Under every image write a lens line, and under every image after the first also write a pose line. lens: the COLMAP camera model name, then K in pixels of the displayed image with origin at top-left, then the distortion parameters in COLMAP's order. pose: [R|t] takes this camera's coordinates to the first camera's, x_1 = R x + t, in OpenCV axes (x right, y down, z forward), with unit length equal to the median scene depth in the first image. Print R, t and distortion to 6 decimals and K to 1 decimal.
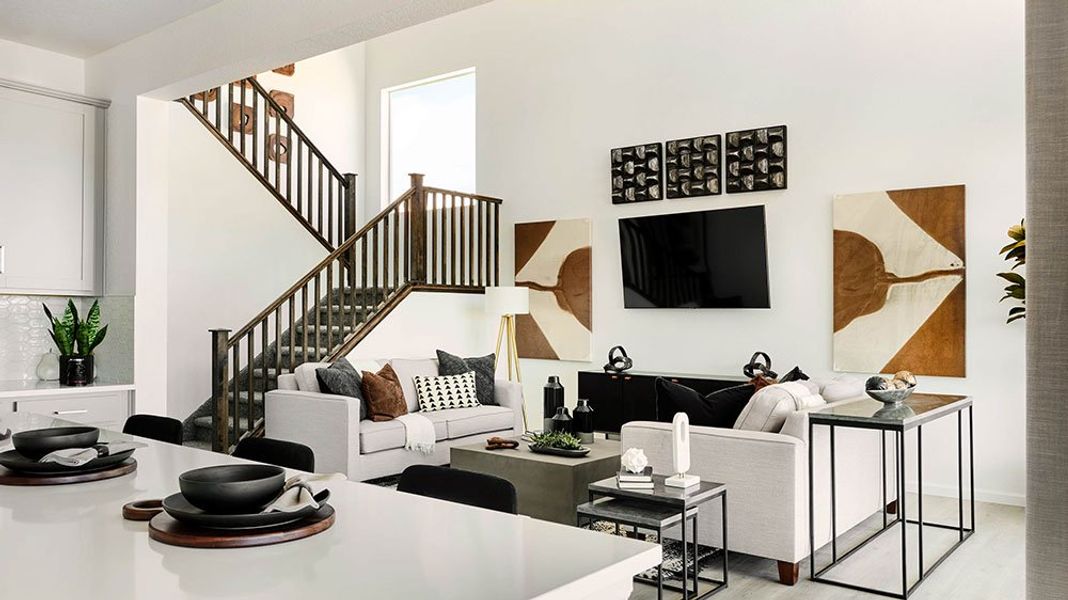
lens RADIAL K [[844.5, 0, 530.8], [0, 844.5, 298.9], [0, 0, 1]] dist [0.060580, 0.000780]
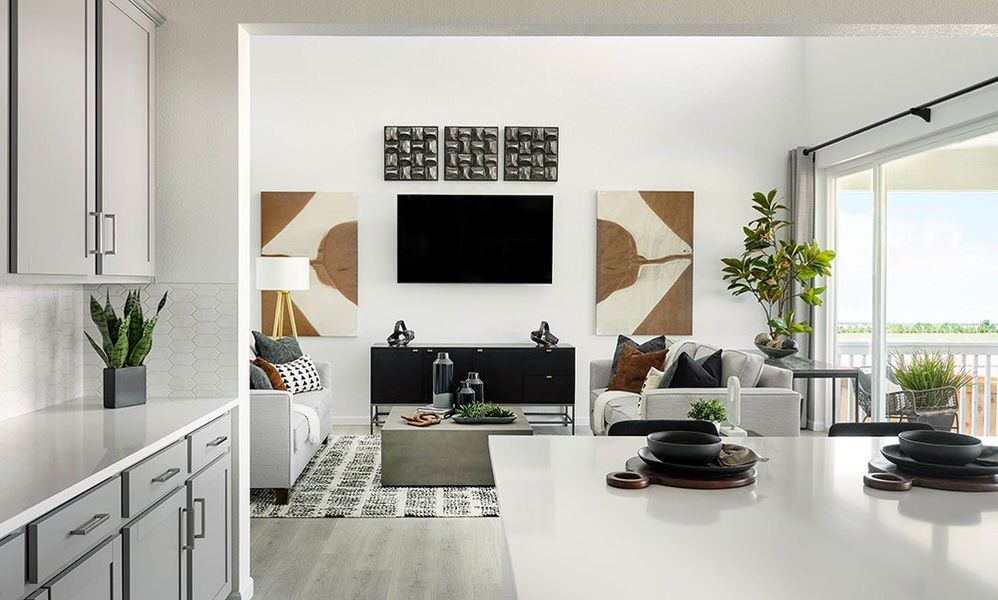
lens RADIAL K [[768.6, 0, 492.5], [0, 768.6, 296.9], [0, 0, 1]] dist [0.006578, 0.000633]
pose [[0.790200, -0.012362, 0.612724, -0.381855], [-0.009864, 0.999410, 0.032885, -0.004187], [-0.612769, -0.032030, 0.789612, 0.193928]]
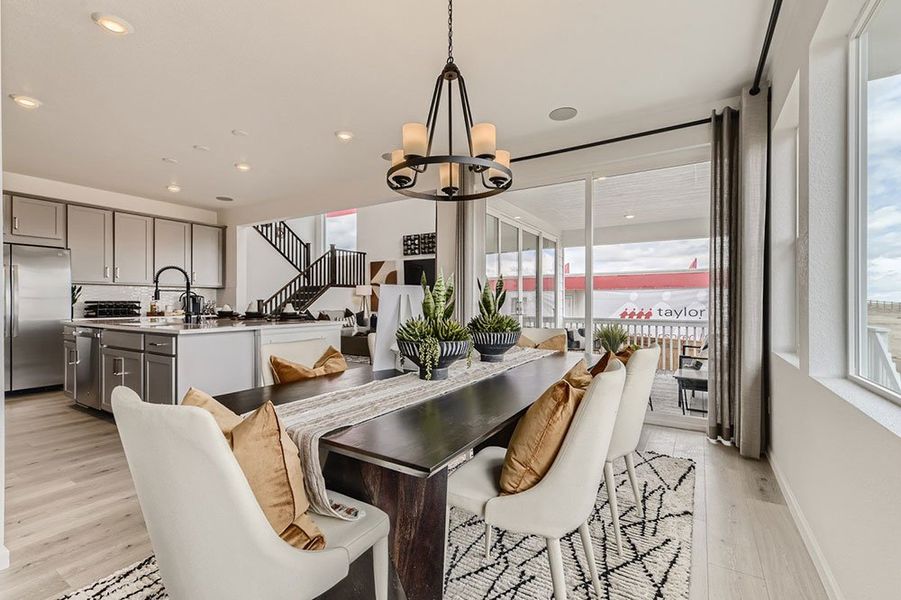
lens RADIAL K [[409.8, 0, 449.9], [0, 409.8, 299.9], [0, 0, 1]] dist [0.000810, -0.000127]
pose [[0.994765, -0.006421, 0.101985, 0.114051], [0.004465, 0.999802, 0.019390, 0.009831], [-0.102089, -0.018833, 0.994597, -0.384336]]
